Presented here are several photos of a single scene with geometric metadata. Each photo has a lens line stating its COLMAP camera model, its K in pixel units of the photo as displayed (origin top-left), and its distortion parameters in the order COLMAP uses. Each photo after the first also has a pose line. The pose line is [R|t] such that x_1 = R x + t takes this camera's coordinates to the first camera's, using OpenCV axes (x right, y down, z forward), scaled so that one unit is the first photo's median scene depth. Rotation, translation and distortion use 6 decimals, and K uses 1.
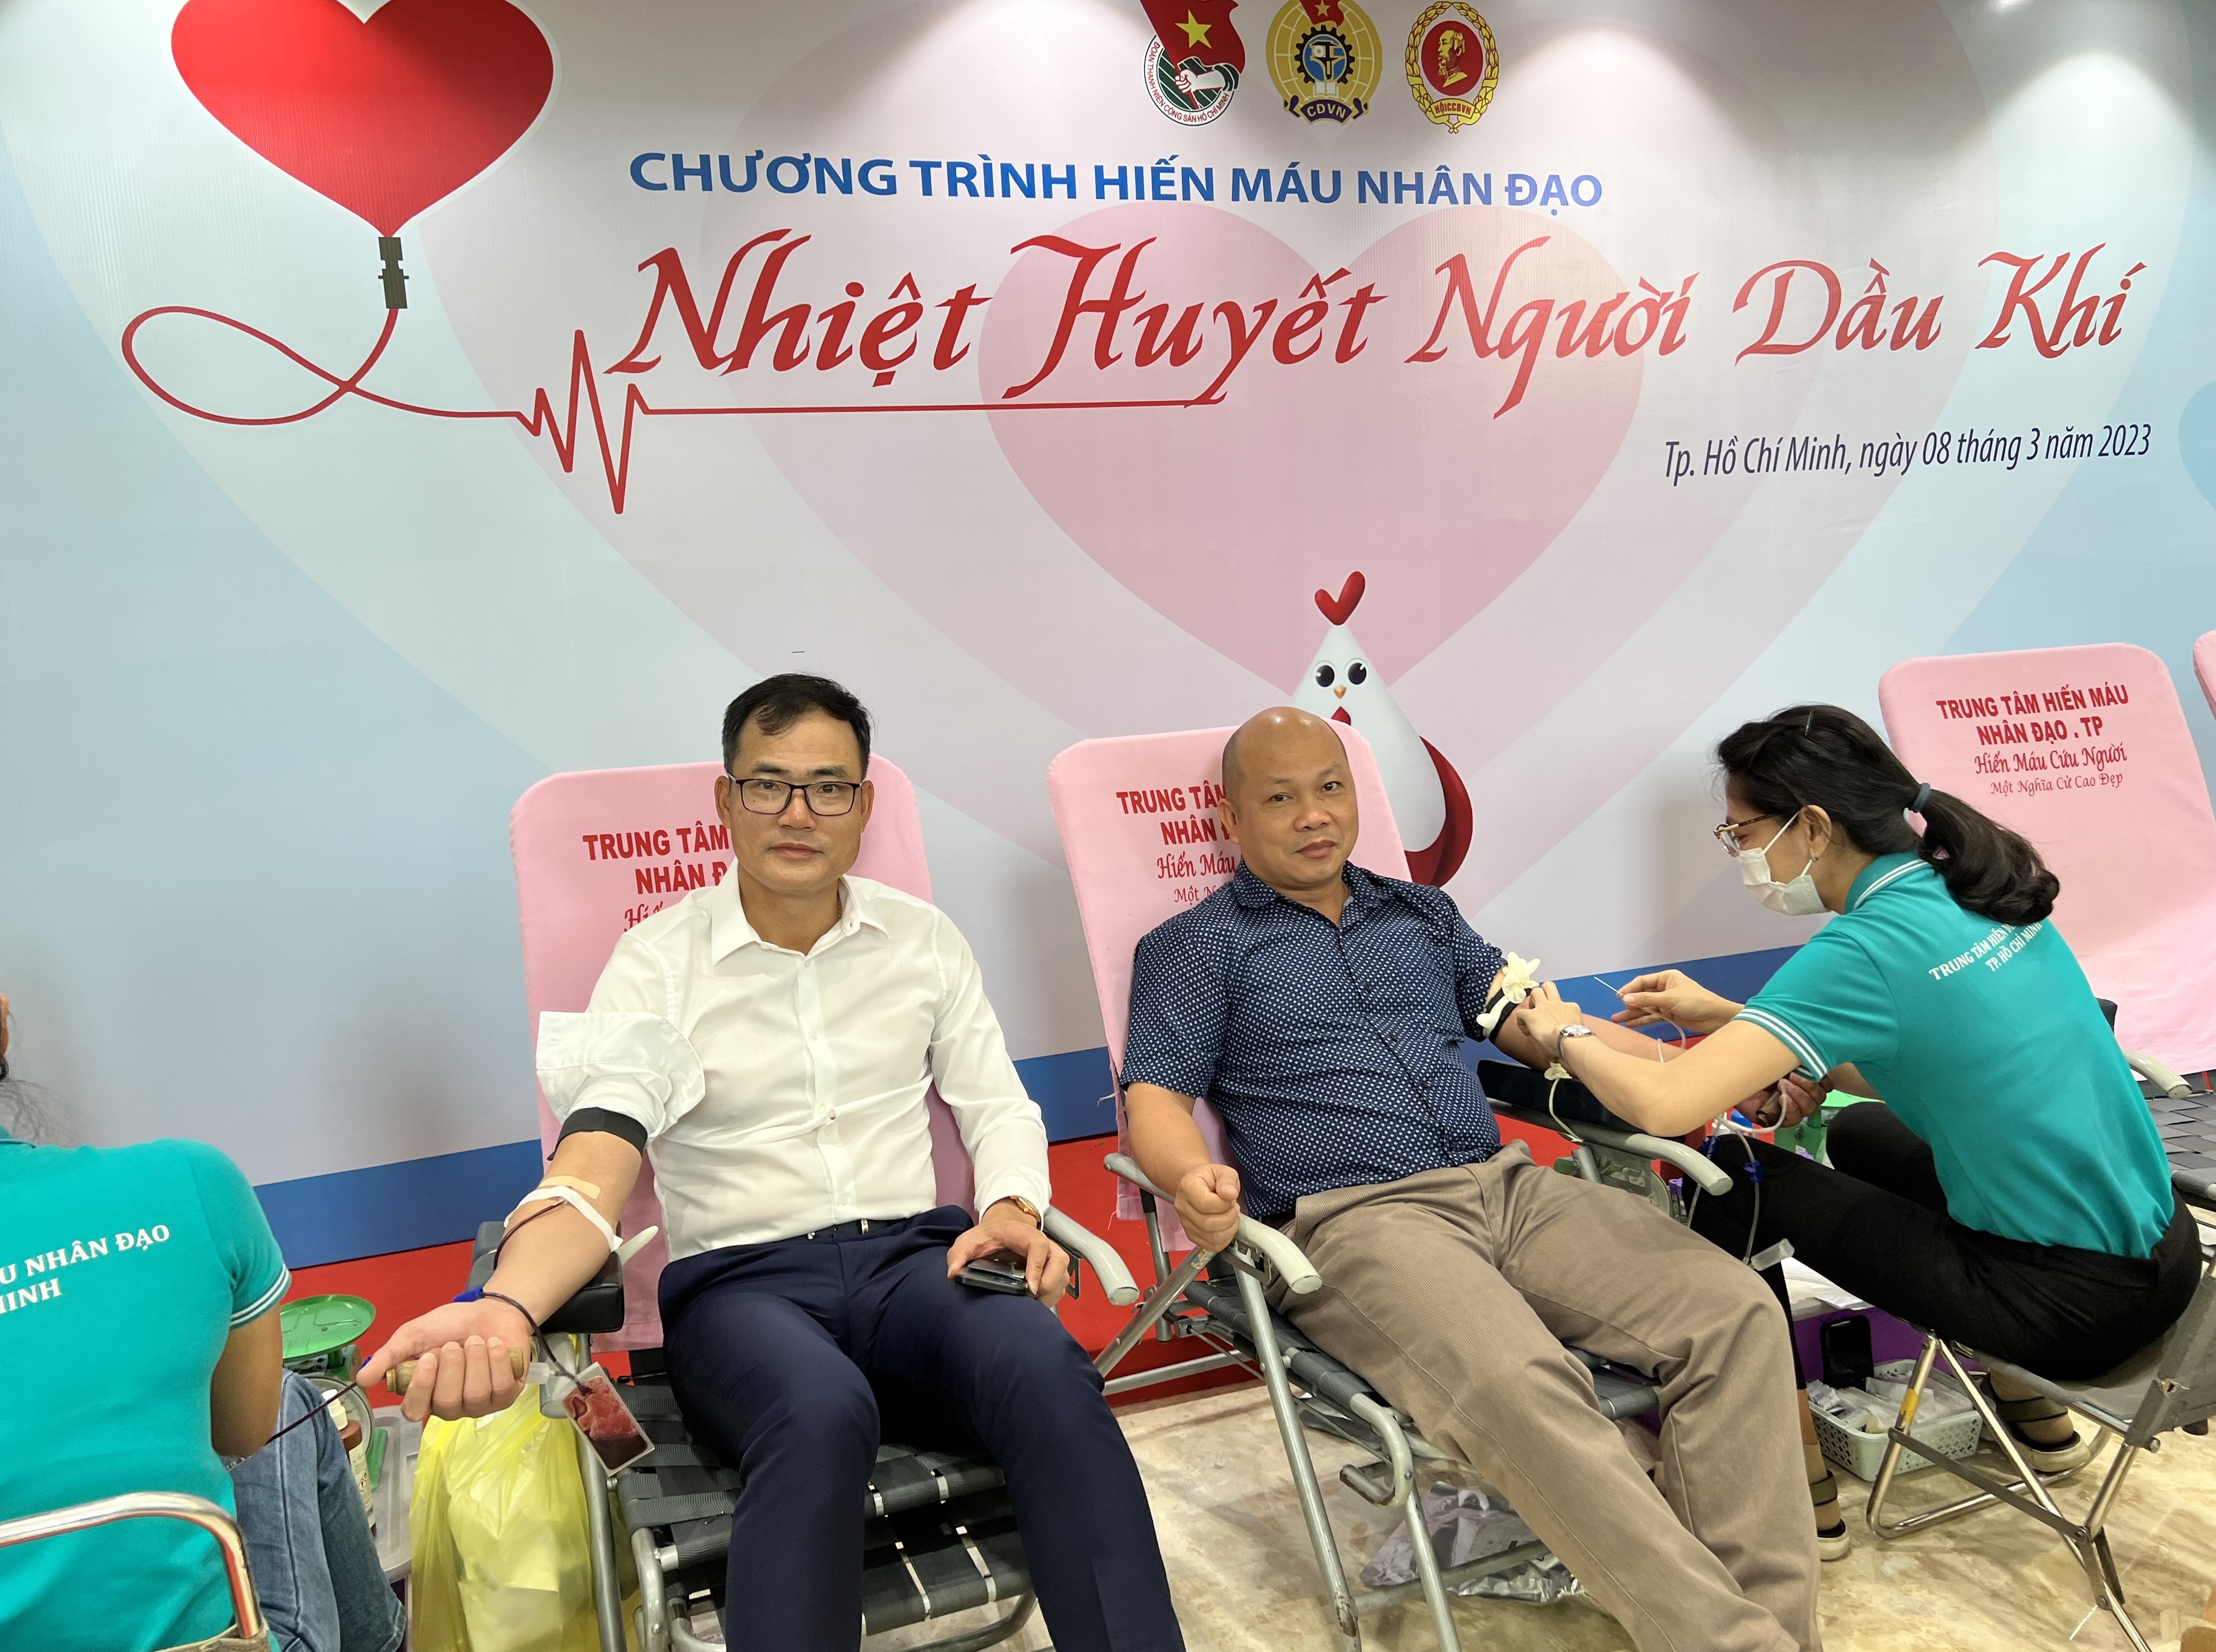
lens RADIAL K [[1664.6, 0, 1101.0], [0, 1664.6, 830.3], [0, 0, 1]] dist [0.008941, -0.036506]
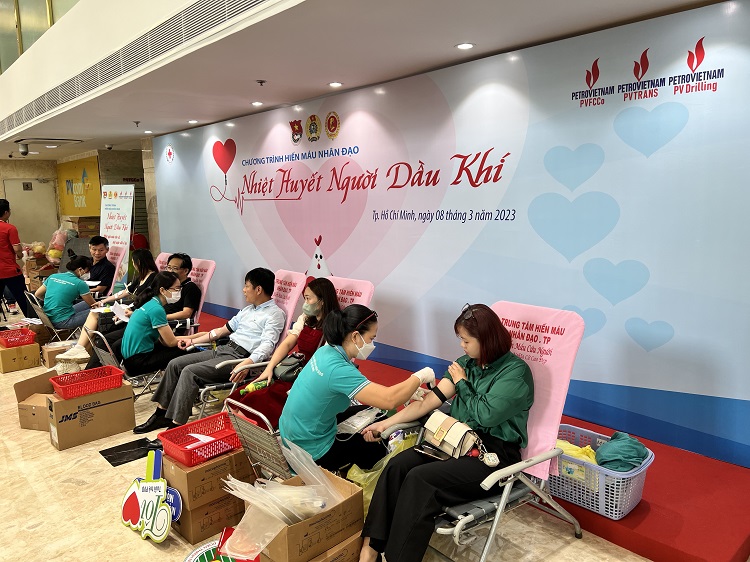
lens RADIAL K [[563.4, 0, 375.2], [0, 563.4, 280.7], [0, 0, 1]] dist [0.008941, -0.036506]
pose [[0.417937, 0.185277, -0.889383, 1.666135], [-0.124690, 0.981417, 0.145855, -0.282959], [0.899879, 0.049938, 0.433272, 0.463729]]
